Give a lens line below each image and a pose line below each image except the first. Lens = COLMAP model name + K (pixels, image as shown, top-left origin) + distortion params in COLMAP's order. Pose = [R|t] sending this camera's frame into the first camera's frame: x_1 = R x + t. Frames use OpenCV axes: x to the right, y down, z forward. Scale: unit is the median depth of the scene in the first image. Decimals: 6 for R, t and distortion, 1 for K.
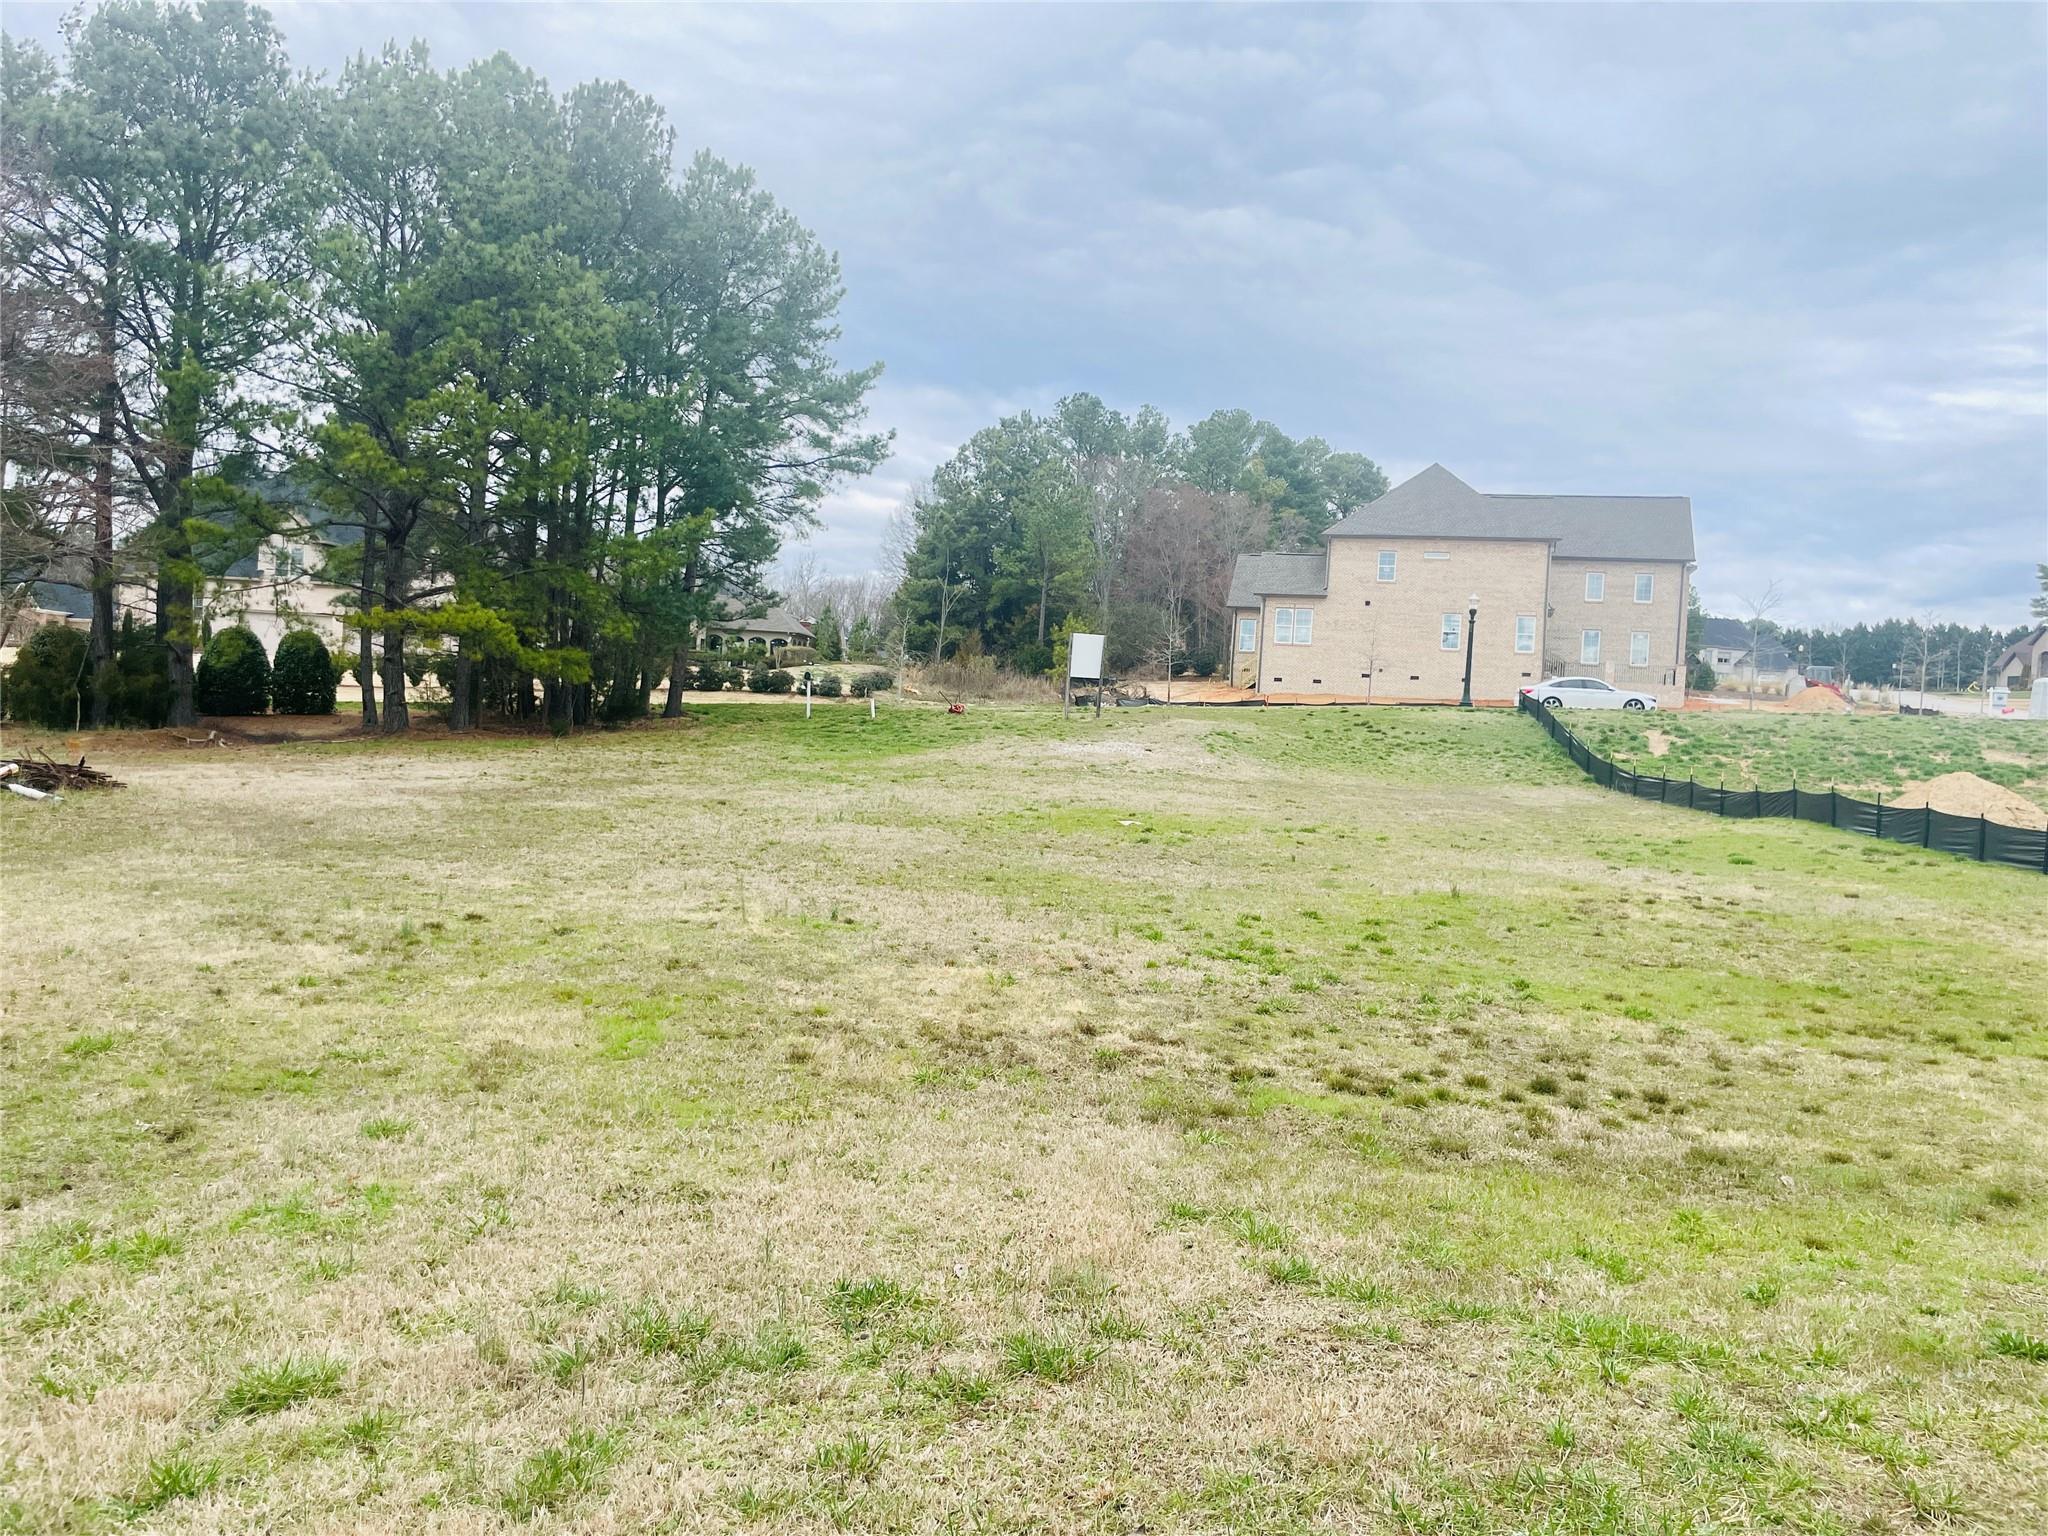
lens RADIAL K [[1582.3, 0, 1012.1], [0, 1582.3, 753.9], [0, 0, 1]] dist [0.078118, -0.105141]
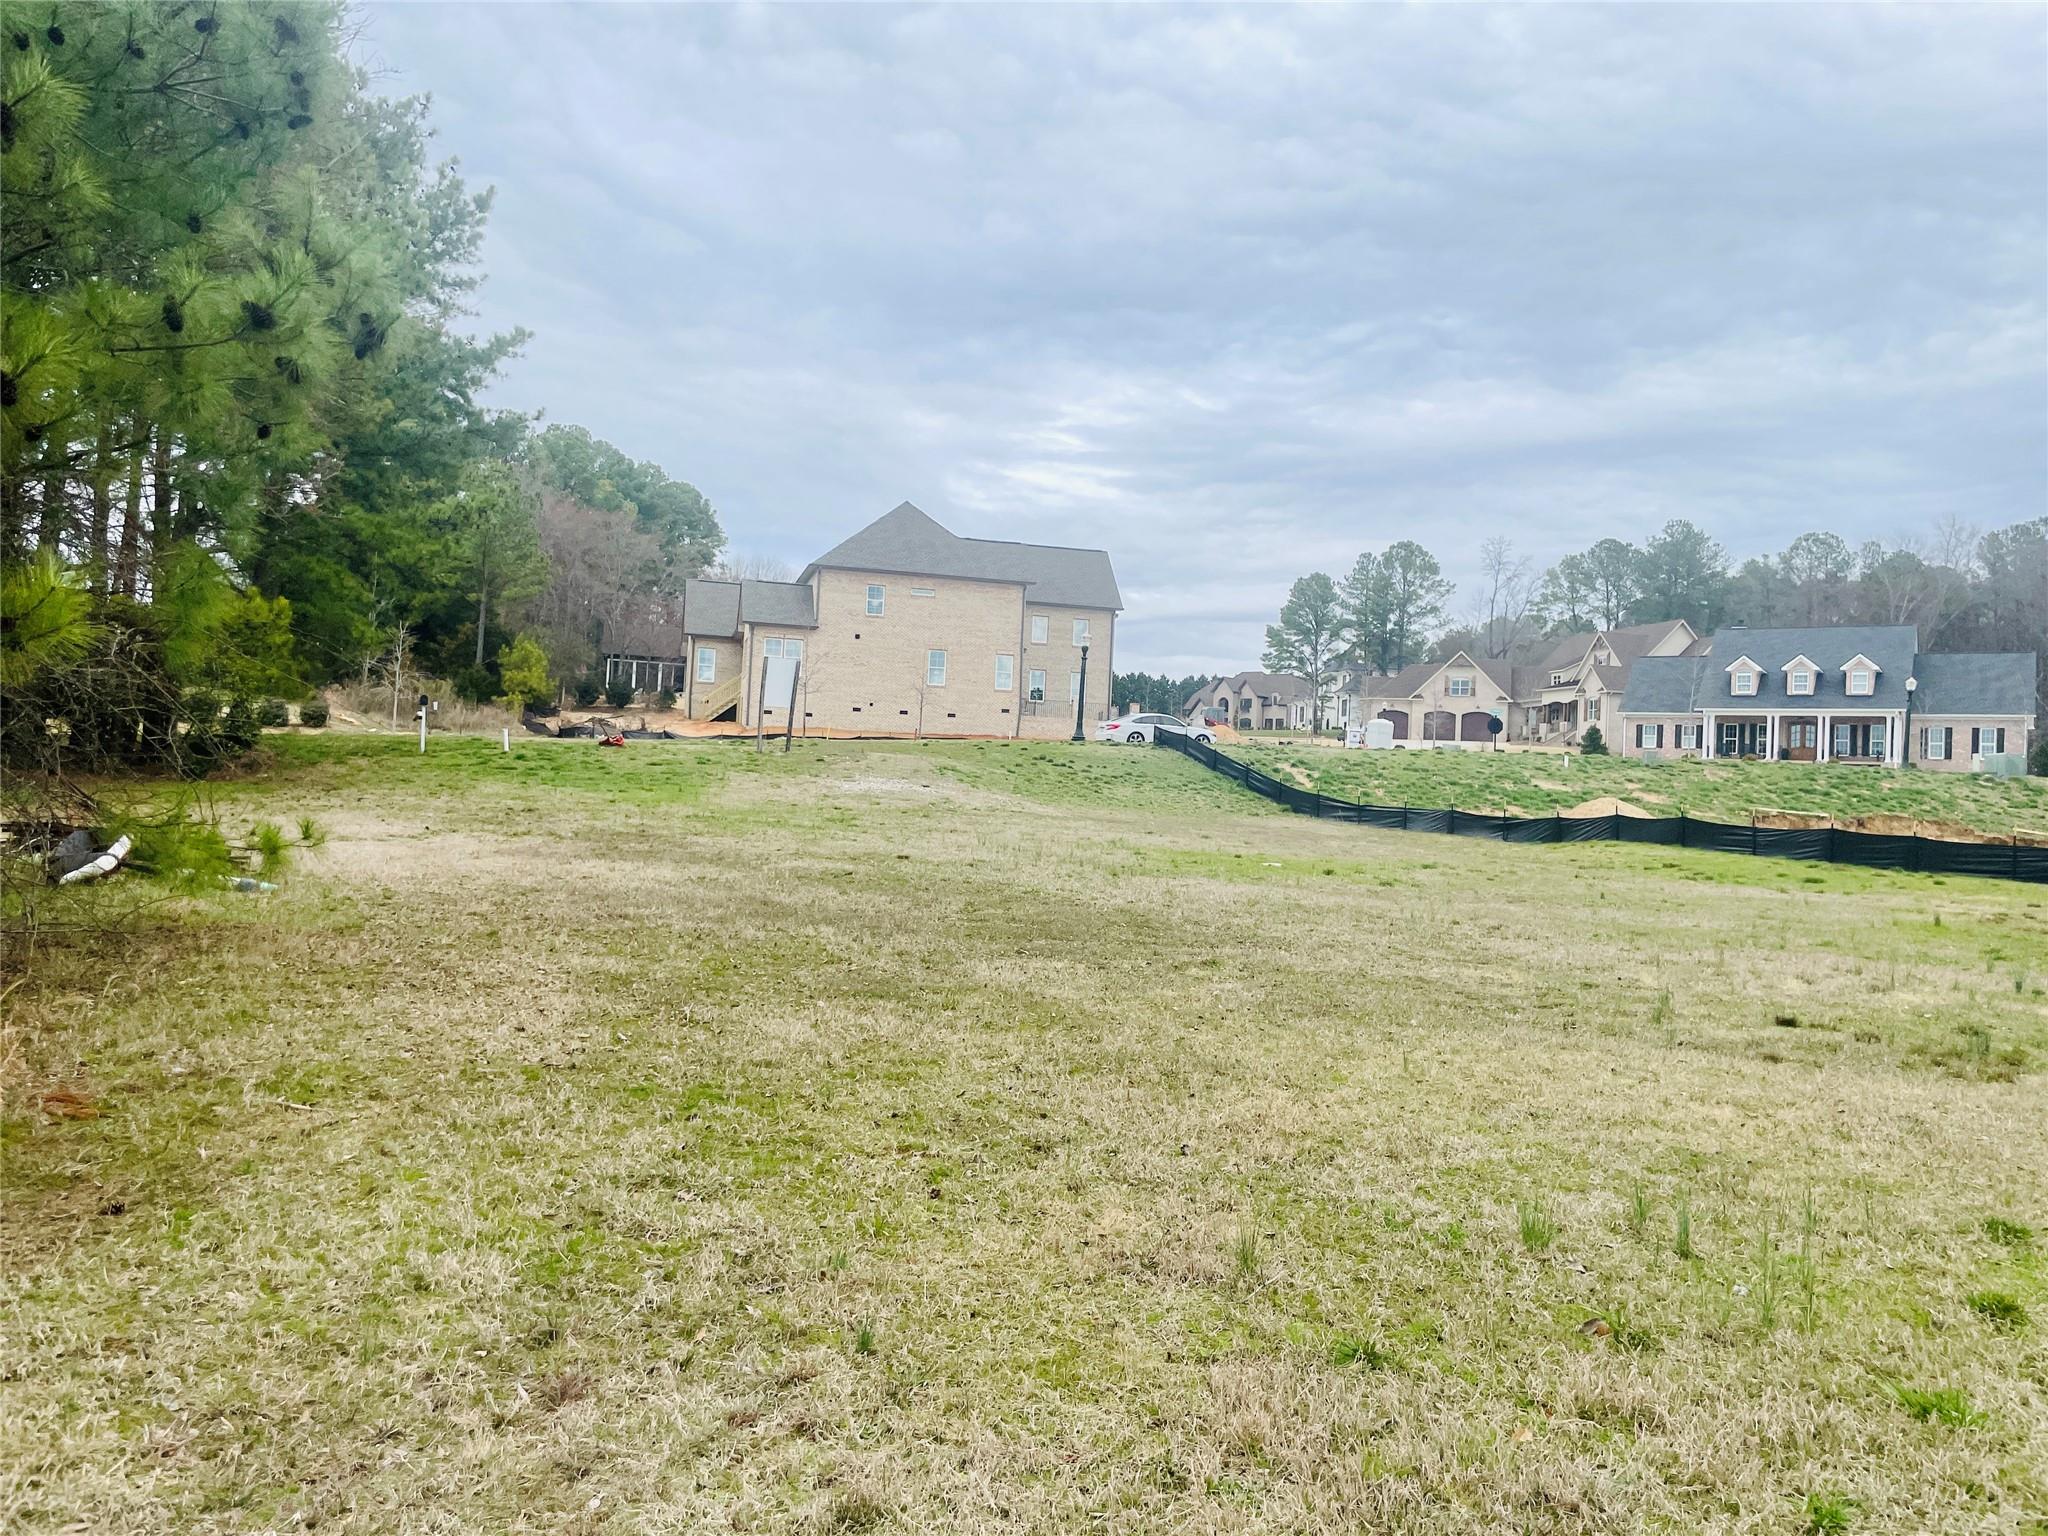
lens RADIAL K [[1582.3, 0, 1012.1], [0, 1582.3, 753.9], [0, 0, 1]] dist [0.078118, -0.105141]
pose [[0.873846, 0.000969, 0.486202, -0.172329], [0.009306, 0.999781, -0.018718, -0.001939], [-0.486114, 0.020882, 0.873646, 0.090392]]
